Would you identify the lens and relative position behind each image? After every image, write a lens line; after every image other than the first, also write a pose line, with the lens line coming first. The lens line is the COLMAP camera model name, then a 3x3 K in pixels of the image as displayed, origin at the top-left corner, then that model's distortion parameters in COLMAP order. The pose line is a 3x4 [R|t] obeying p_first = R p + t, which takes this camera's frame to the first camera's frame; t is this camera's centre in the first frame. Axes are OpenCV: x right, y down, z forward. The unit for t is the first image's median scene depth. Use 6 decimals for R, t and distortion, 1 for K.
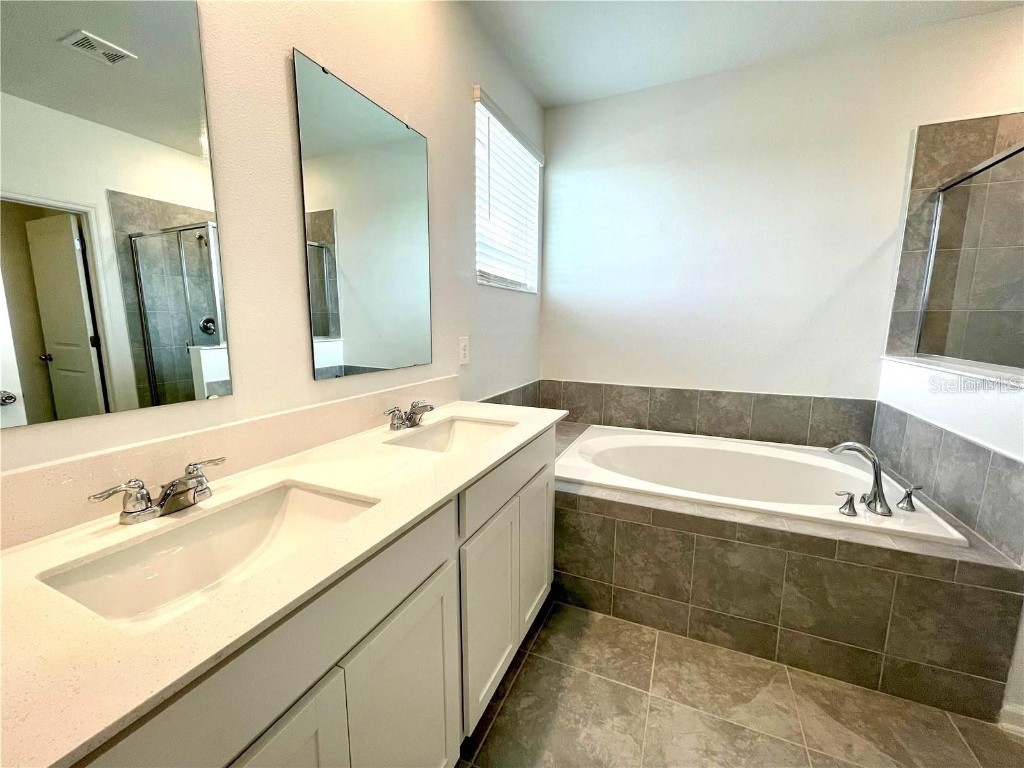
lens RADIAL K [[412.9, 0, 510.2], [0, 412.9, 387.2], [0, 0, 1]] dist [-0.002632, 0.000012]
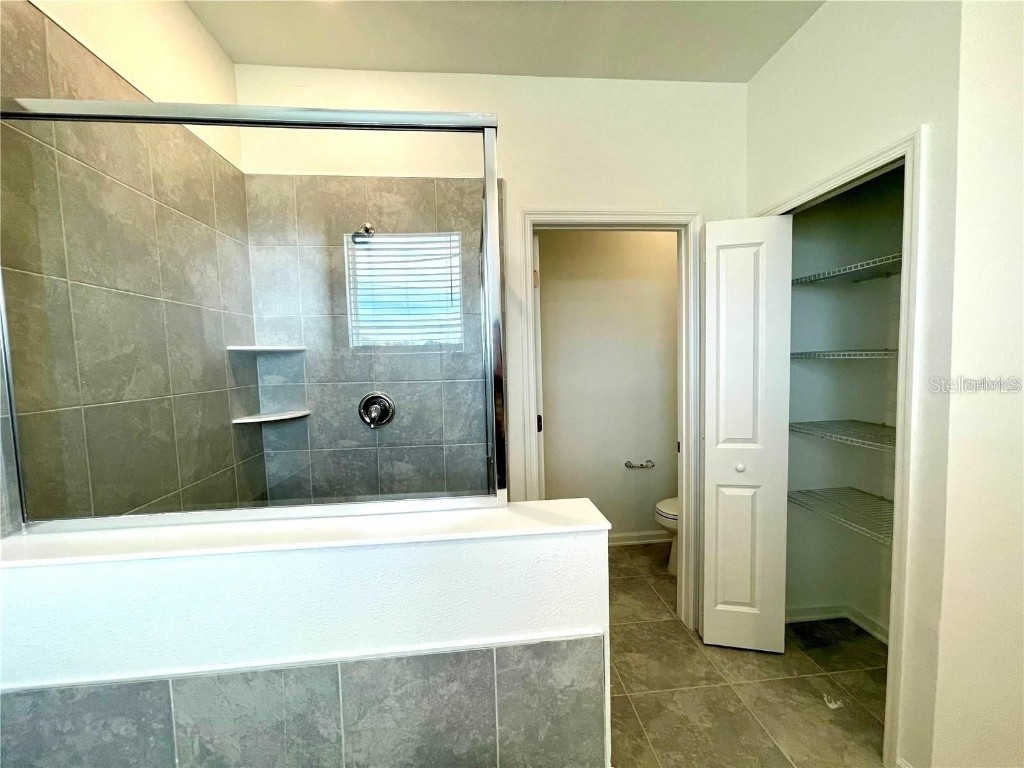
lens RADIAL K [[412.9, 0, 510.1], [0, 412.9, 388.1], [0, 0, 1]] dist [-0.002632, 0.000012]
pose [[-0.490686, -0.044649, 0.870192, 0.539477], [0.165110, 0.975828, 0.143172, -0.233943], [-0.855550, 0.213930, -0.471453, 0.957971]]
